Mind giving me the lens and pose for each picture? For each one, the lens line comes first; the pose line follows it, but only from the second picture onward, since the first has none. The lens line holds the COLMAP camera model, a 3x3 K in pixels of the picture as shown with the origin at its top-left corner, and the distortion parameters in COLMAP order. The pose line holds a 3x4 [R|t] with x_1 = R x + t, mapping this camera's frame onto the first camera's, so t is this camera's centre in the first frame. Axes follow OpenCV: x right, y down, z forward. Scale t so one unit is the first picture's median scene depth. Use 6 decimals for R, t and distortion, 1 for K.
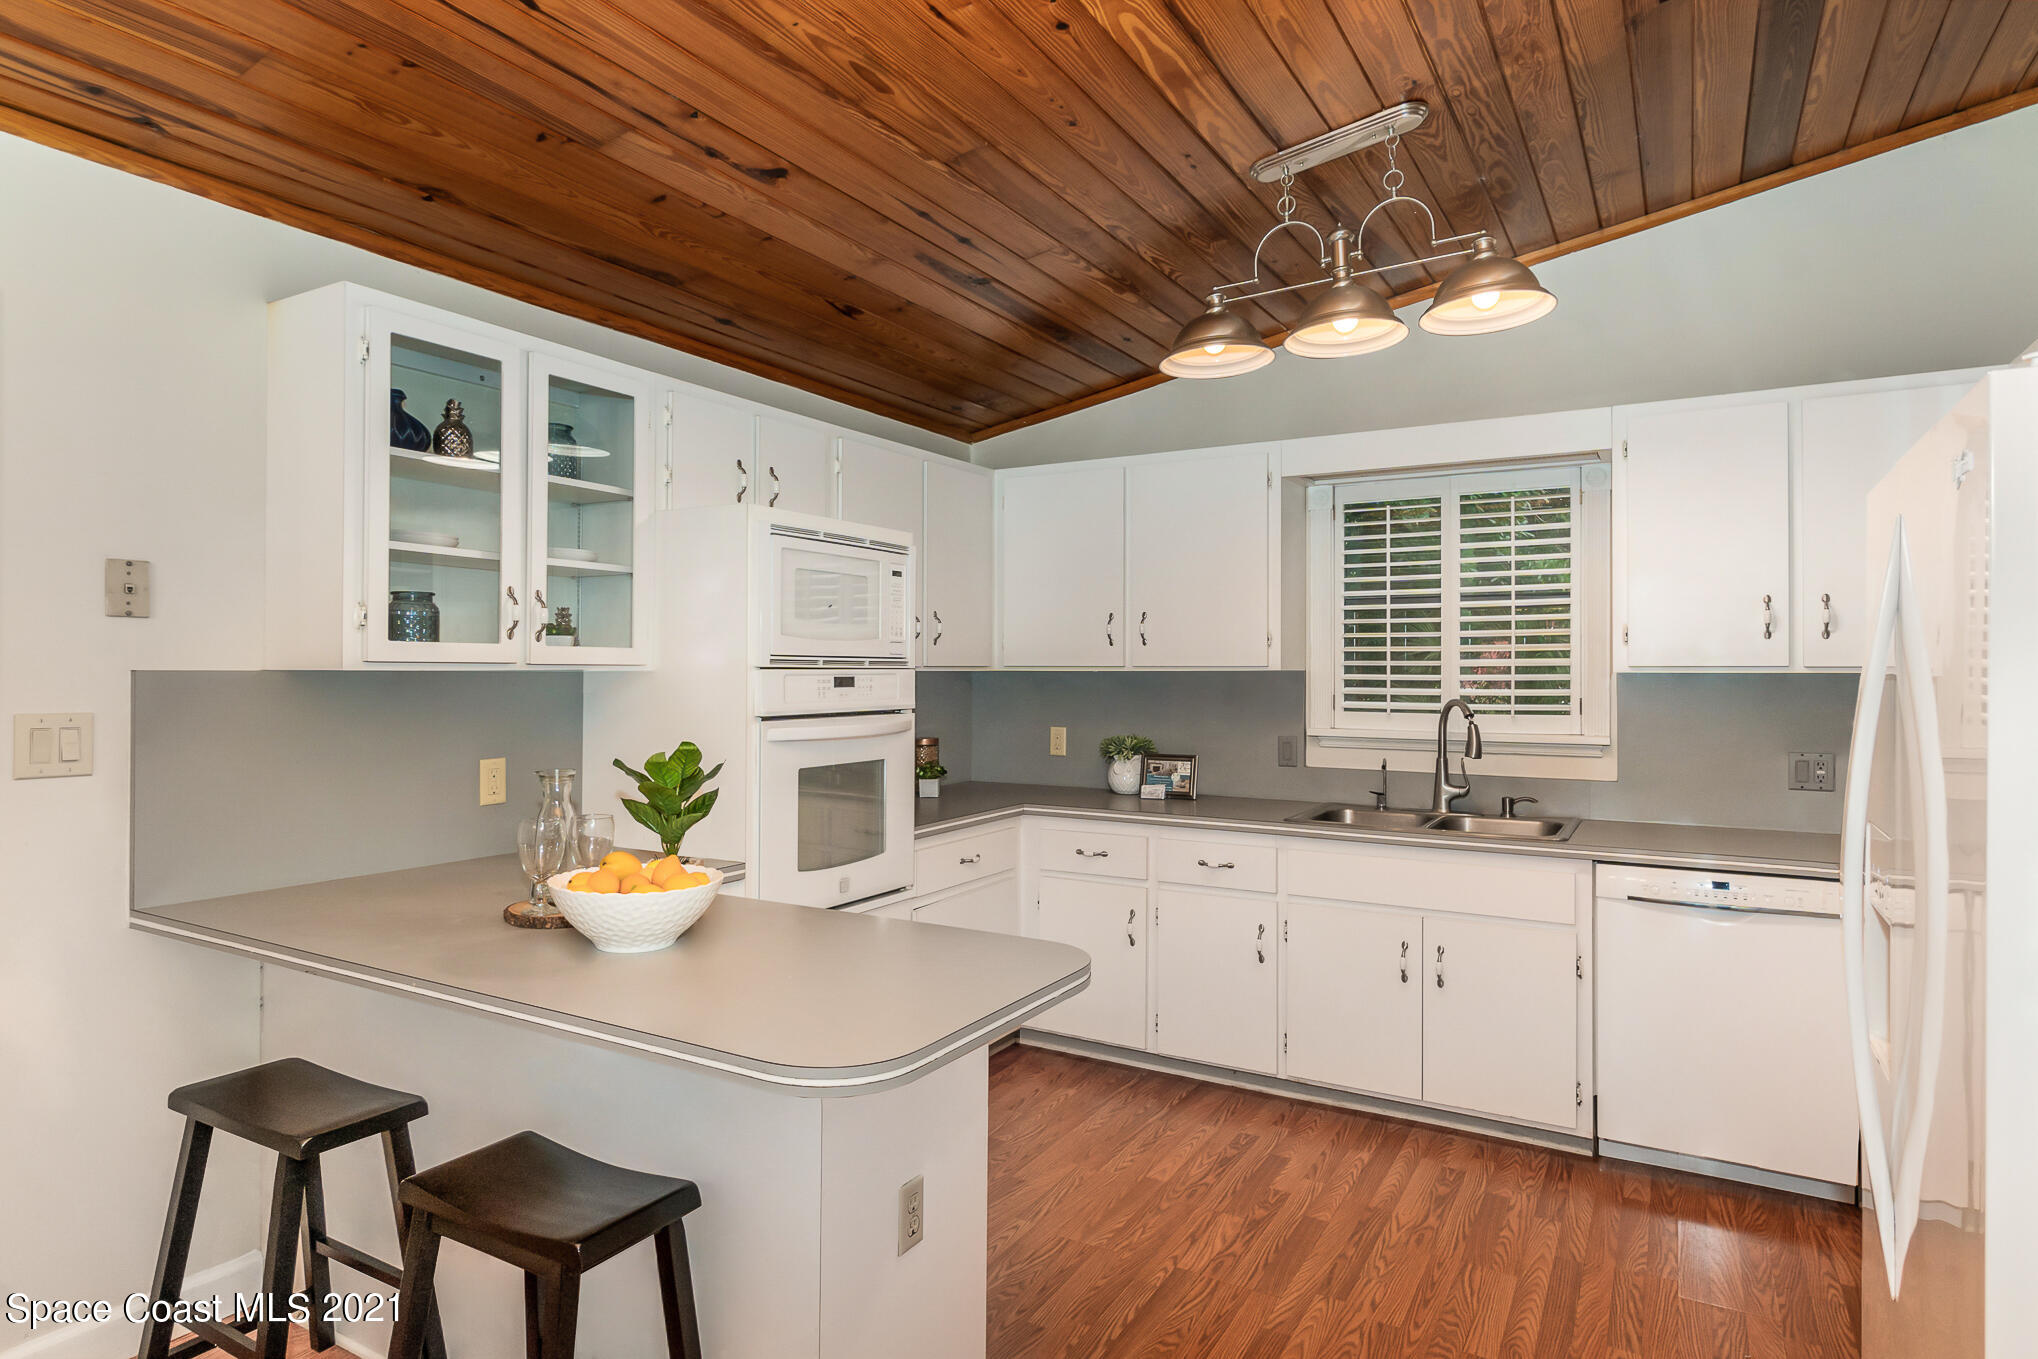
lens RADIAL K [[1122.4, 0, 1014.4], [0, 1122.4, 672.3], [0, 0, 1]] dist [-0.003572, 0.000327]
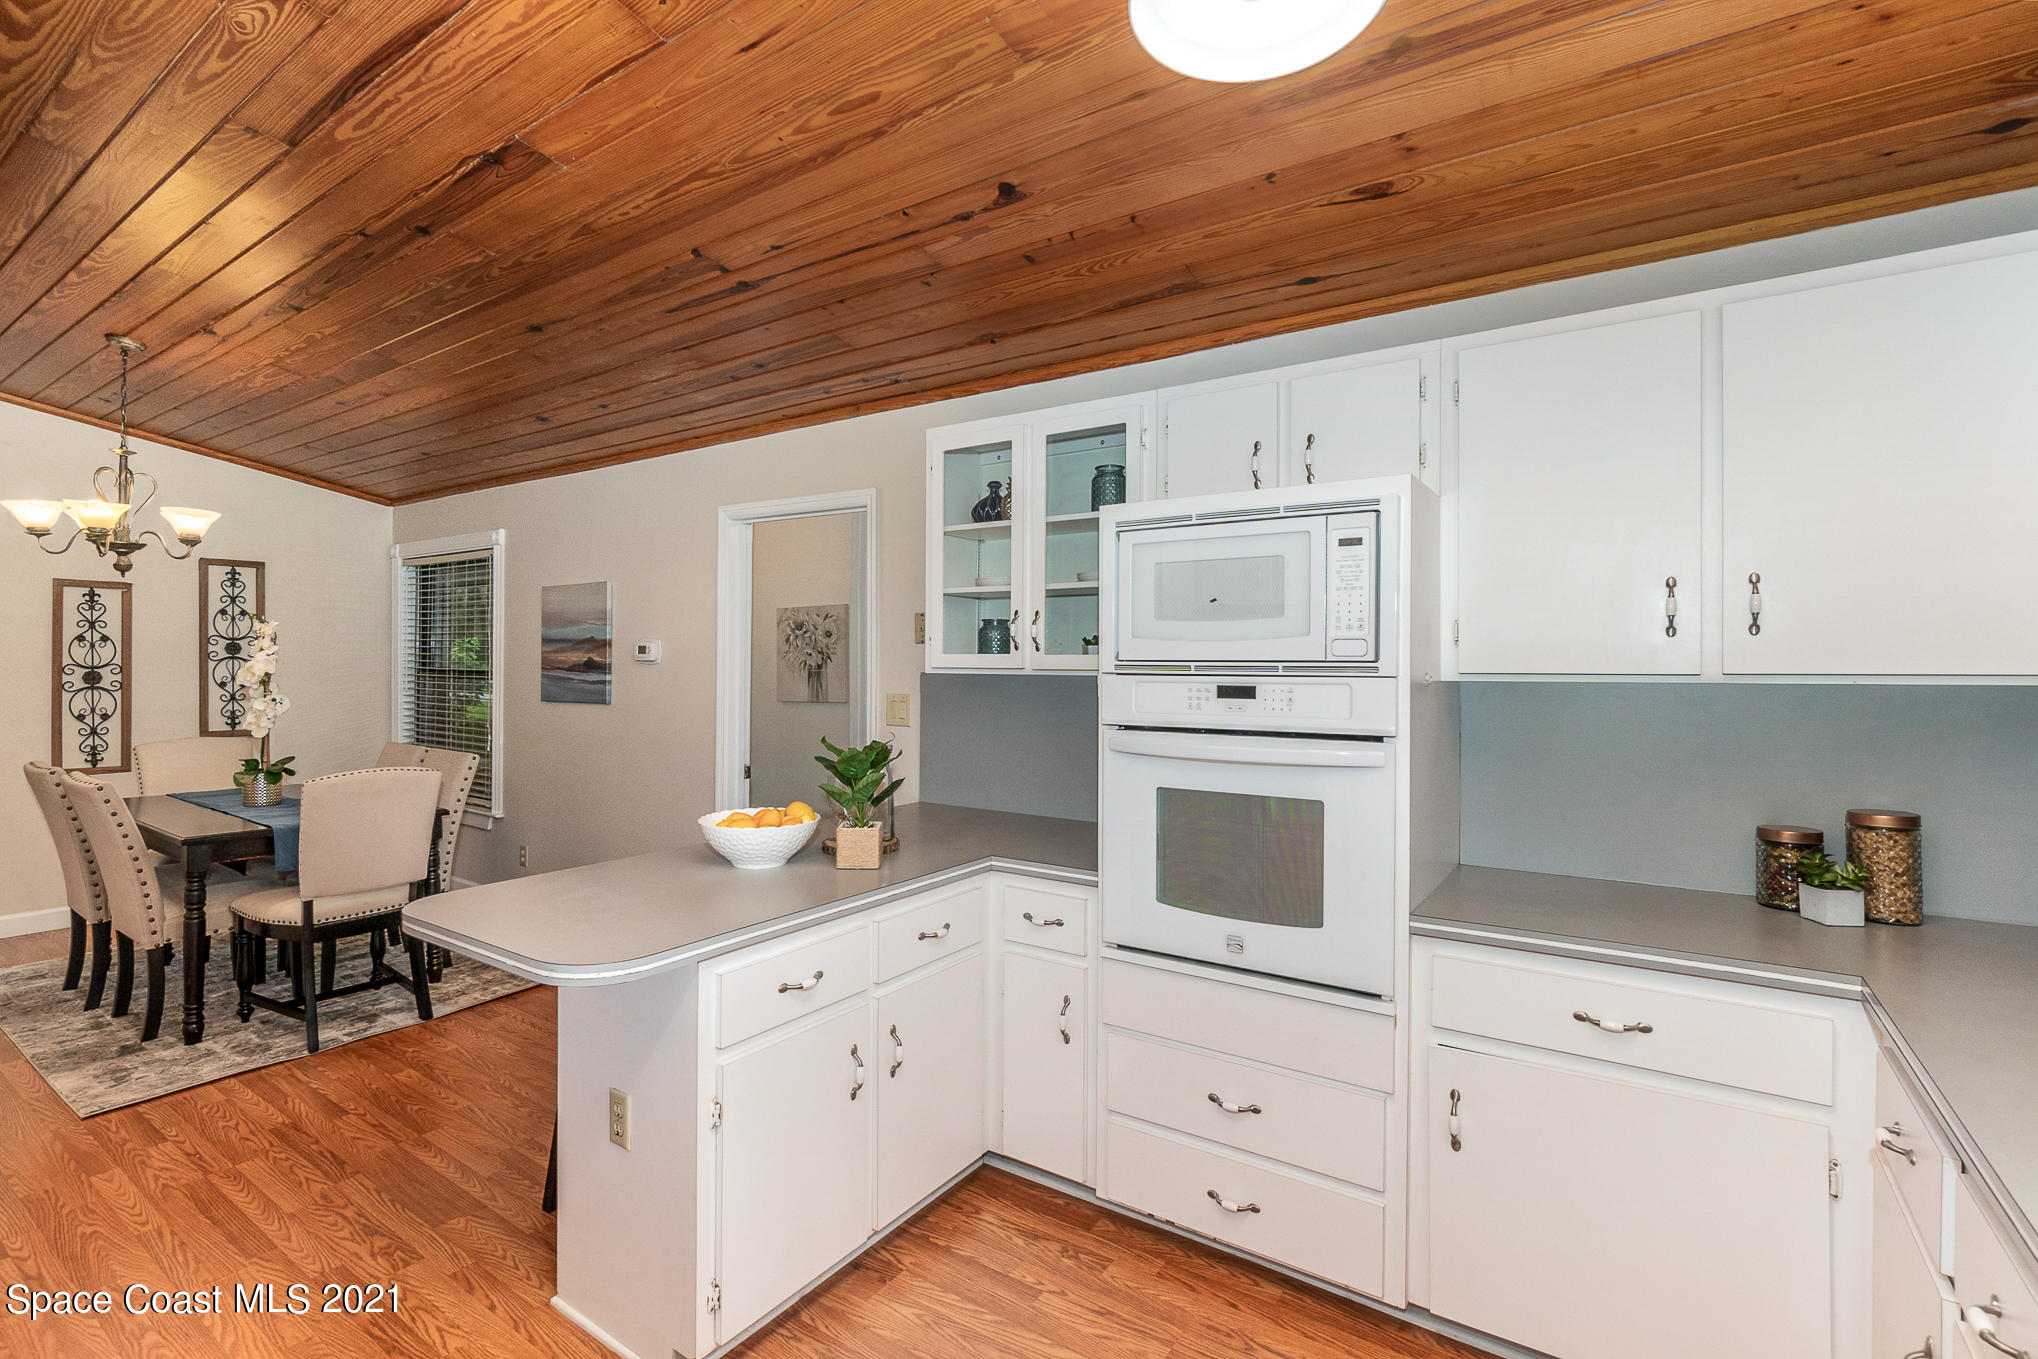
lens RADIAL K [[945.6, 0, 1008.6], [0, 945.6, 671.3], [0, 0, 1]] dist [-0.004467, -0.000482]
pose [[-0.067515, 0.001081, -0.997718, 0.516545], [-0.008904, 0.999959, 0.001686, -0.005939], [0.997679, 0.008997, -0.067502, 0.849061]]
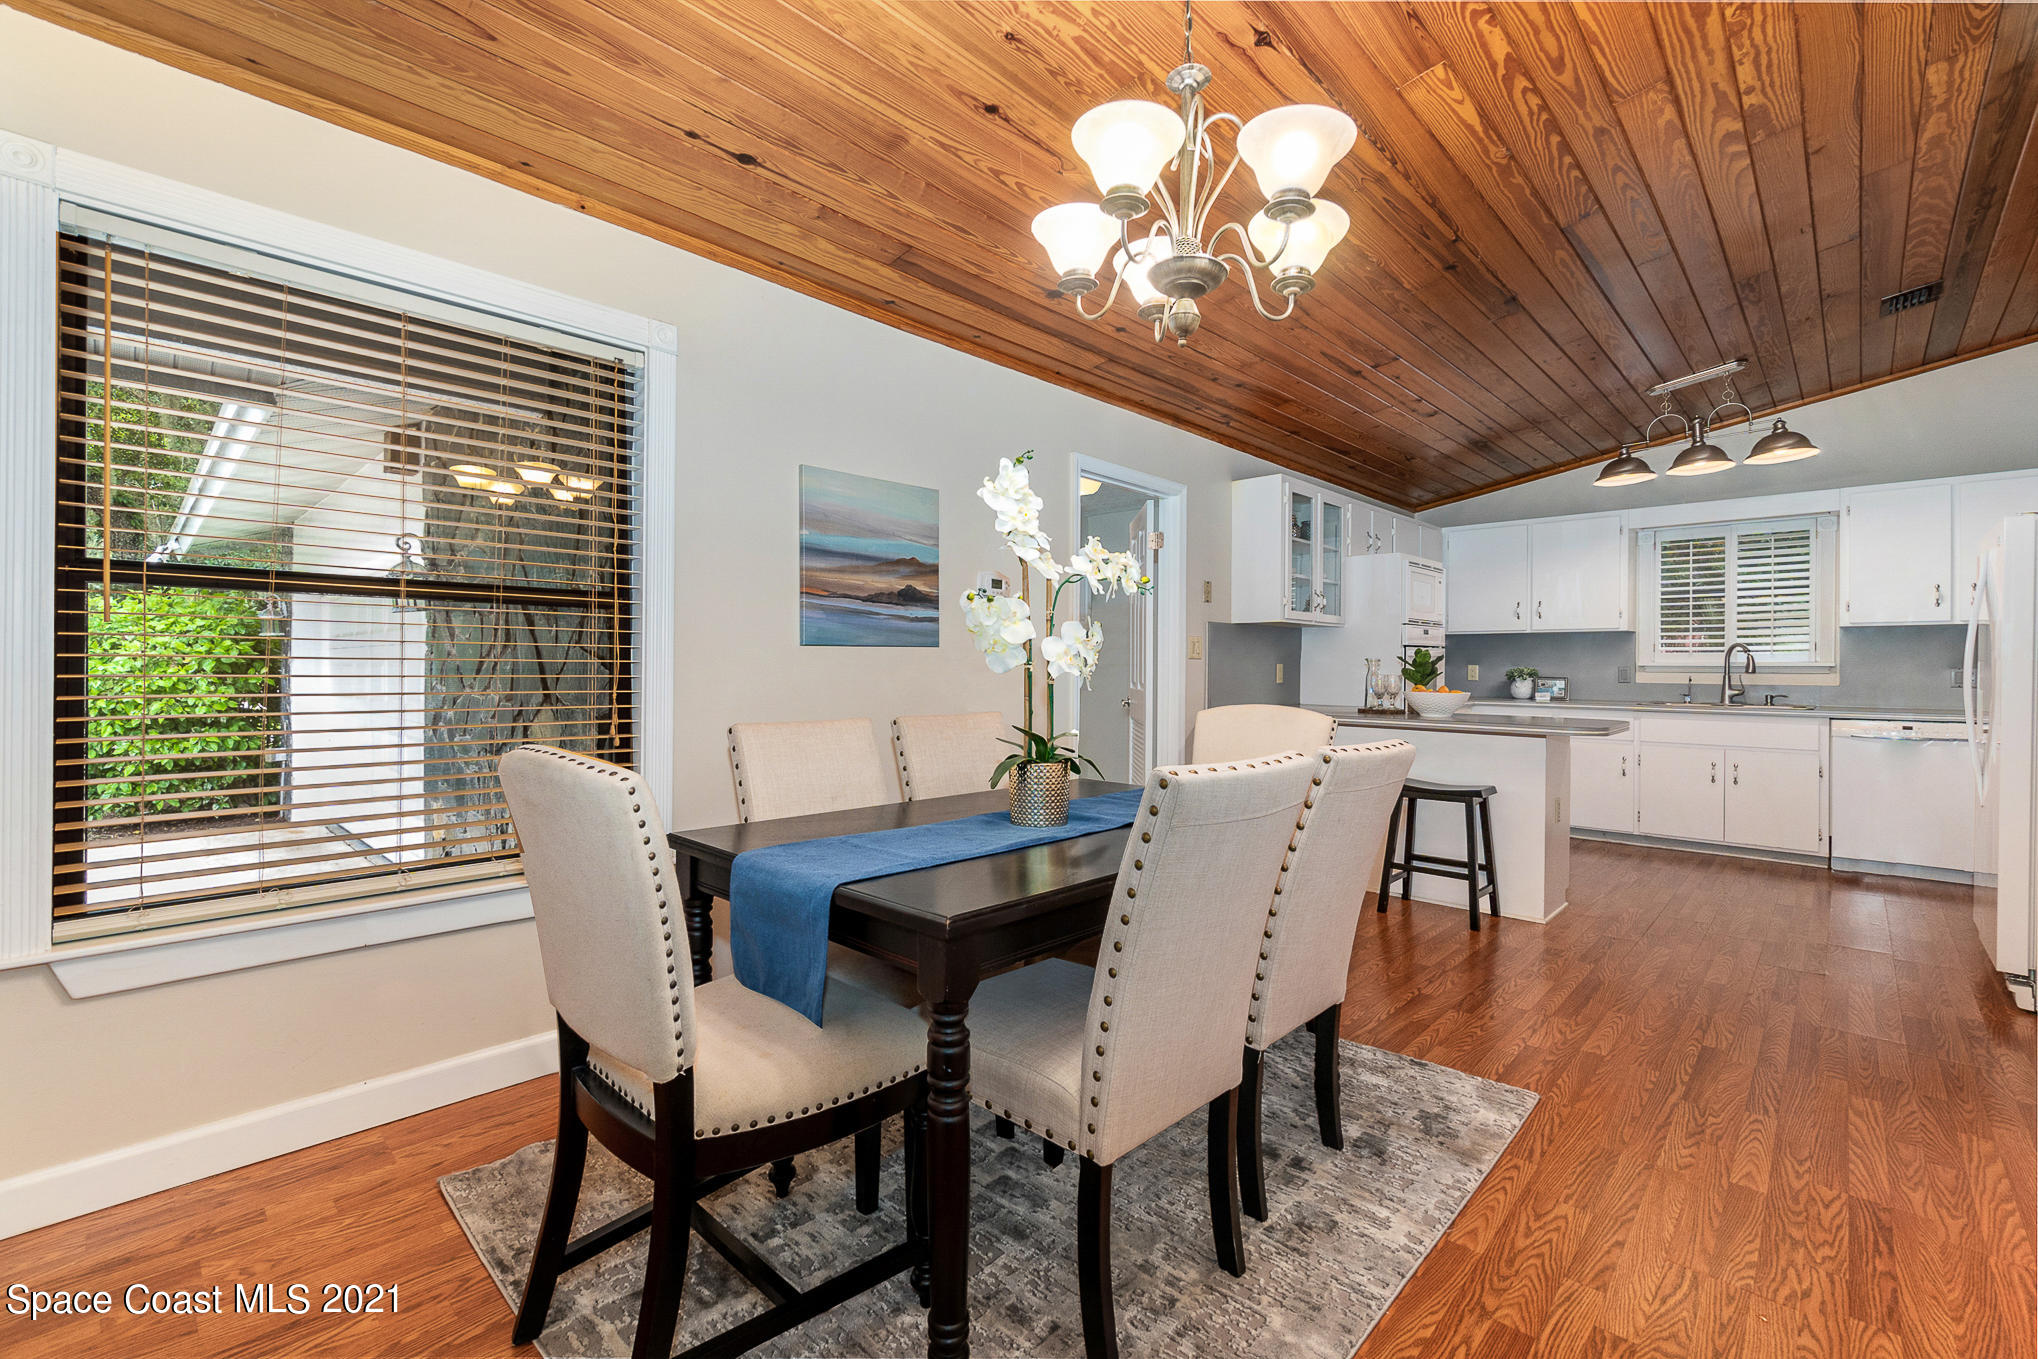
lens RADIAL K [[887.4, 0, 1014.9], [0, 887.4, 671.5], [0, 0, 1]] dist [0.003607, 0.000760]
pose [[0.976088, 0.003940, -0.217341, -0.533392], [-0.002218, 0.999964, 0.008168, 0.069770], [0.217366, -0.007491, 0.976062, -0.829952]]
